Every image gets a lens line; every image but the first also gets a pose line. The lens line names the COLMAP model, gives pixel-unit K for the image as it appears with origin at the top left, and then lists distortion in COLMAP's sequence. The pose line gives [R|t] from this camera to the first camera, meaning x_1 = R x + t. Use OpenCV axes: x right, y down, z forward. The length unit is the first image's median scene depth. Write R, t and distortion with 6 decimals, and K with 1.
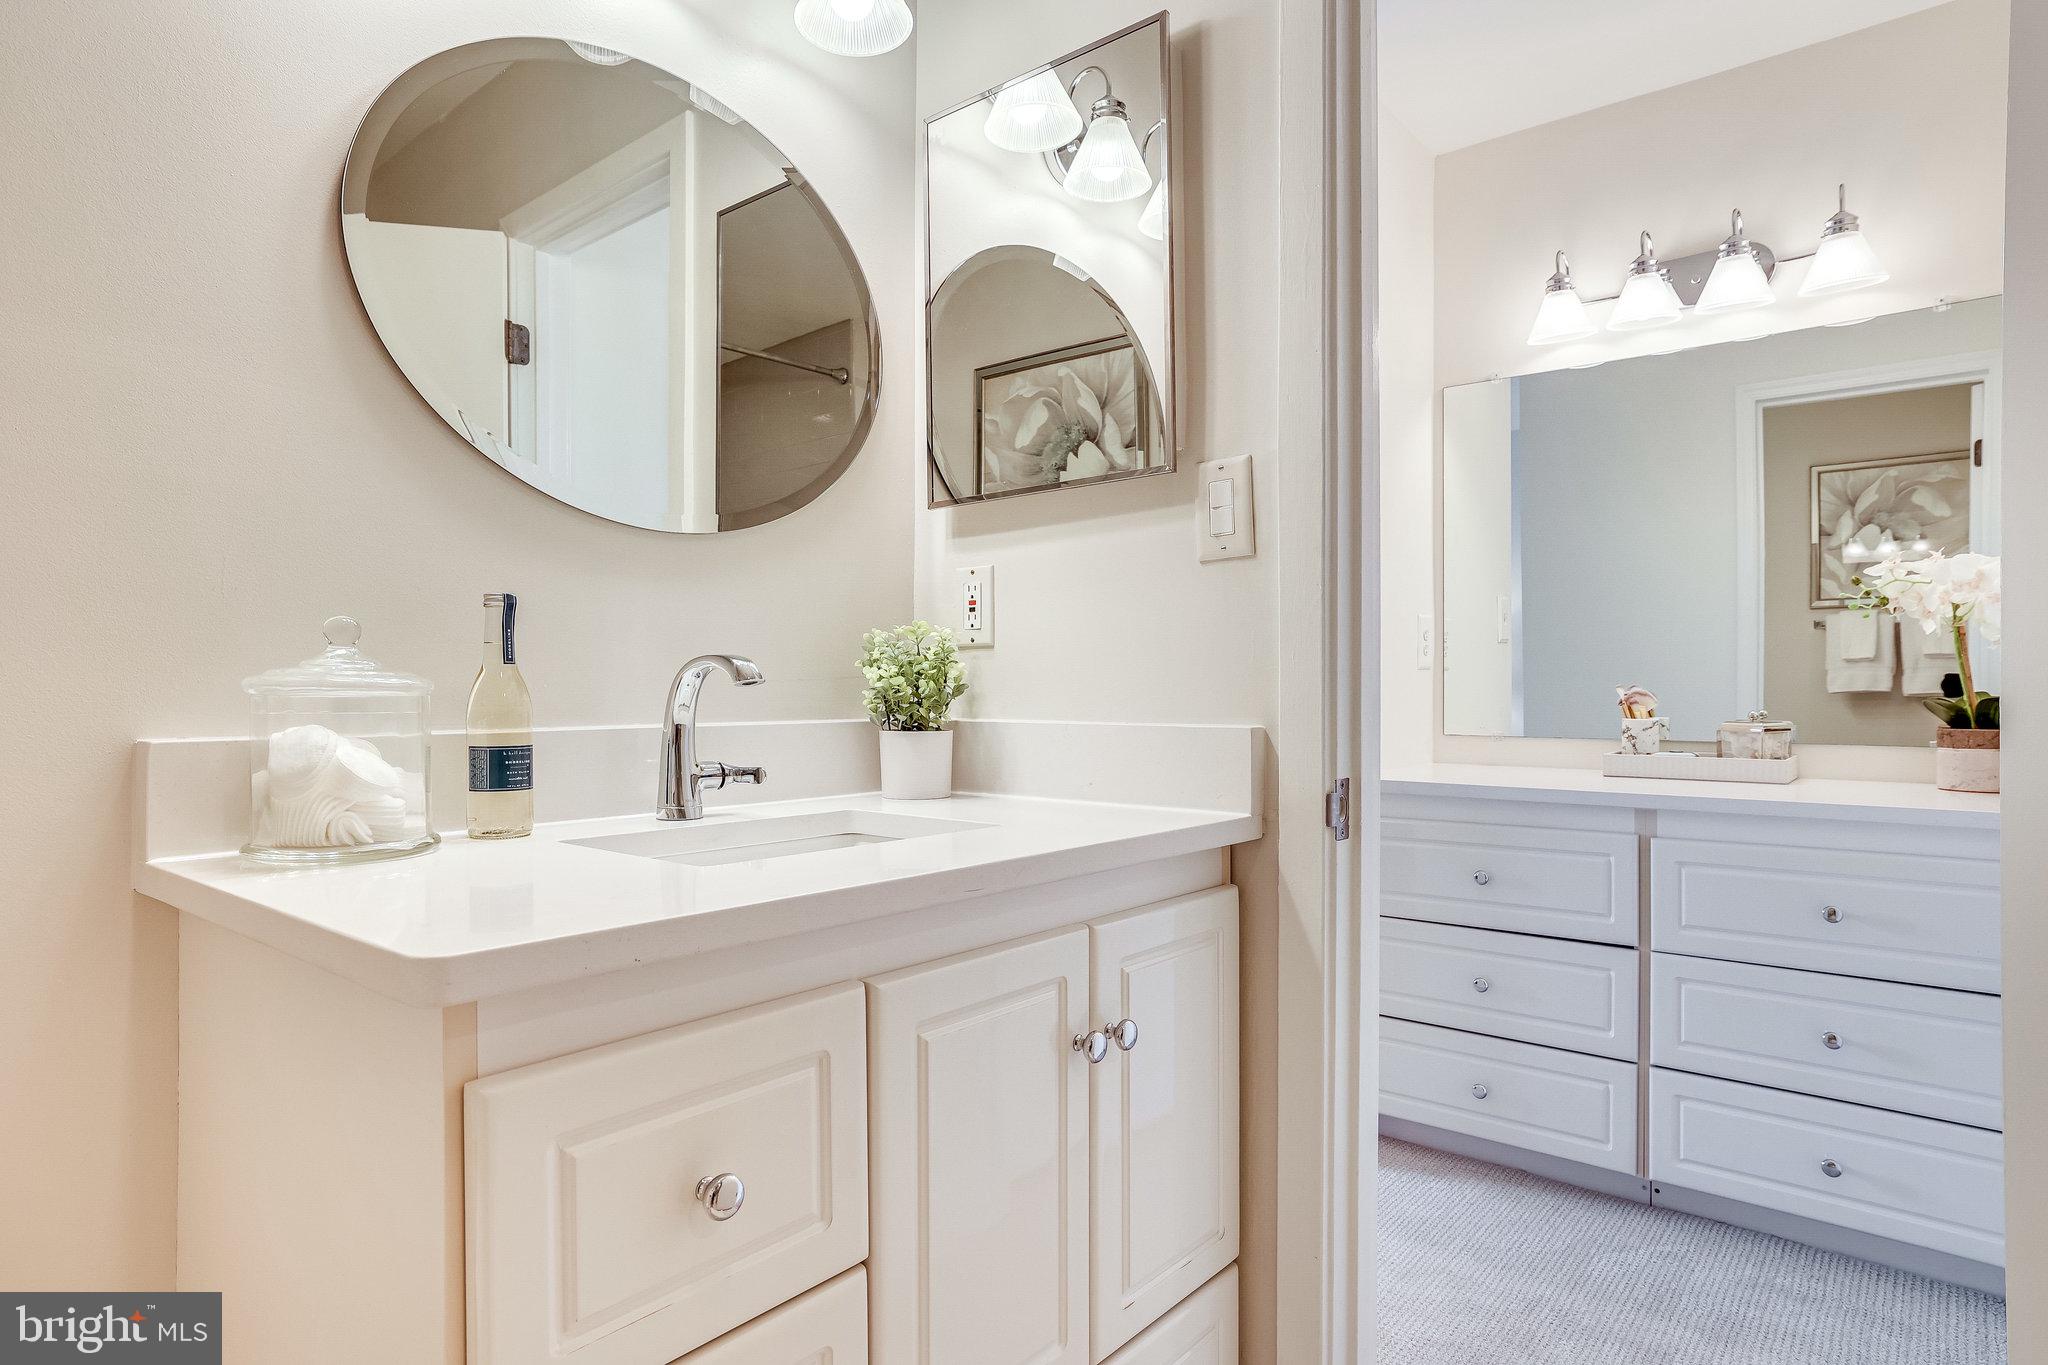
lens RADIAL K [[1128.9, 0, 1021.2], [0, 1128.9, 701.3], [0, 0, 1]] dist [-0.050064, 0.040466]
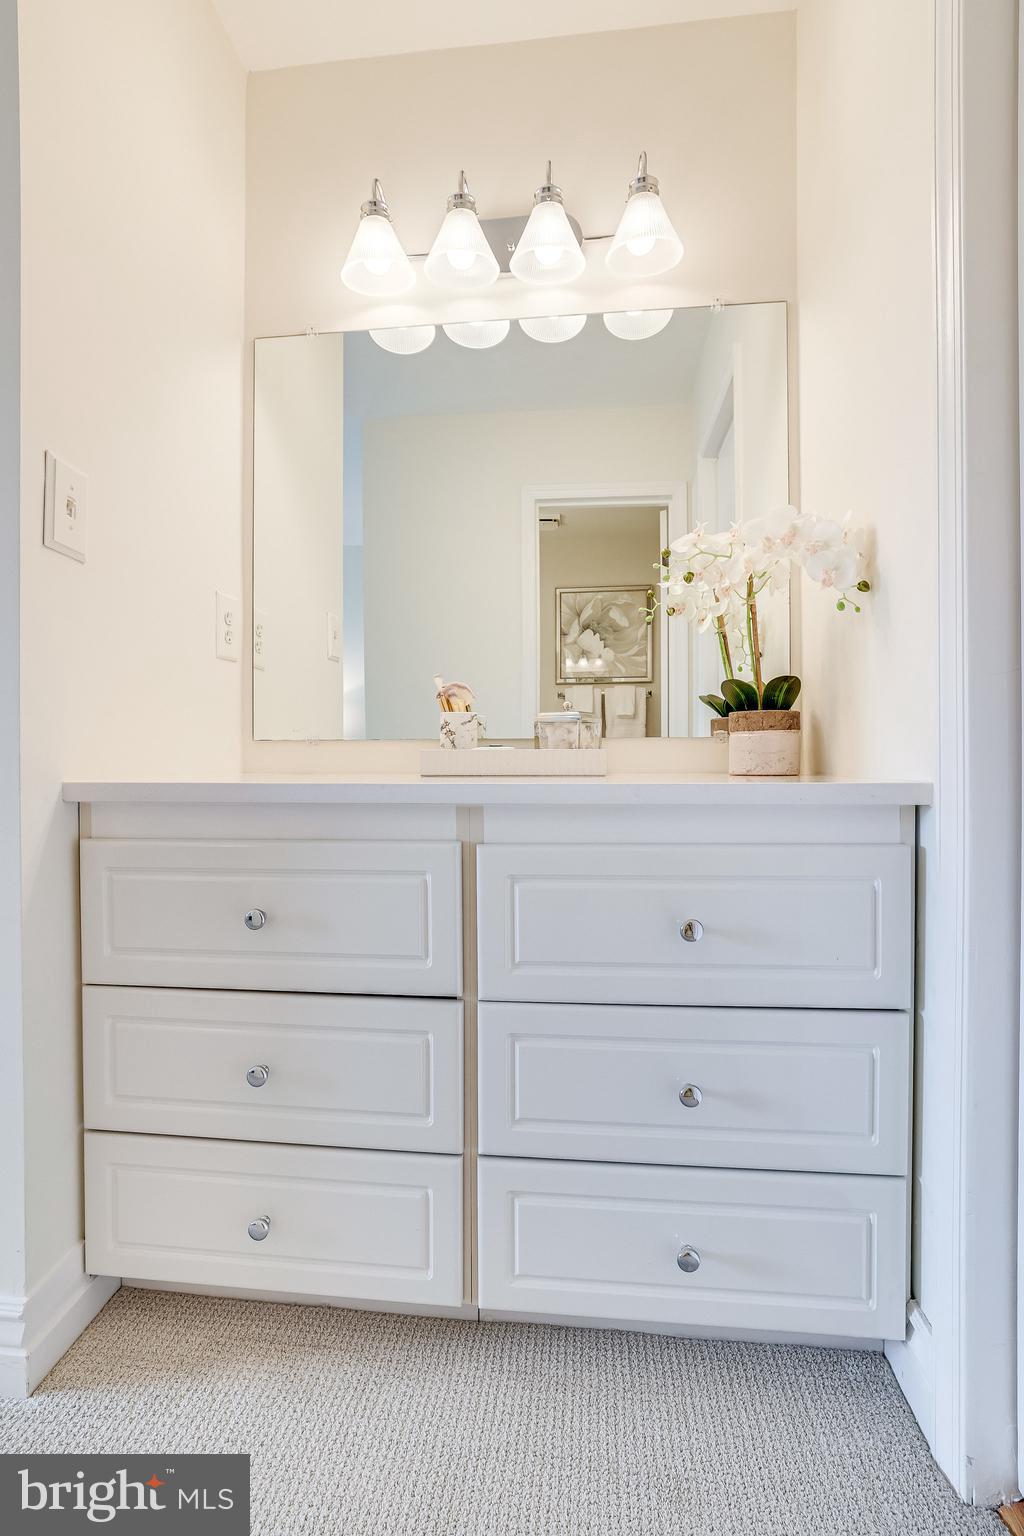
lens RADIAL K [[715.4, 0, 510.4], [0, 715.4, 768.4], [0, 0, 1]] dist [-0.018039, 0.000034]
pose [[0.831903, -0.003463, 0.554910, 0.278211], [0.005712, 0.999981, -0.002323, 0.063385], [-0.554891, 0.005103, 0.831907, 0.513406]]
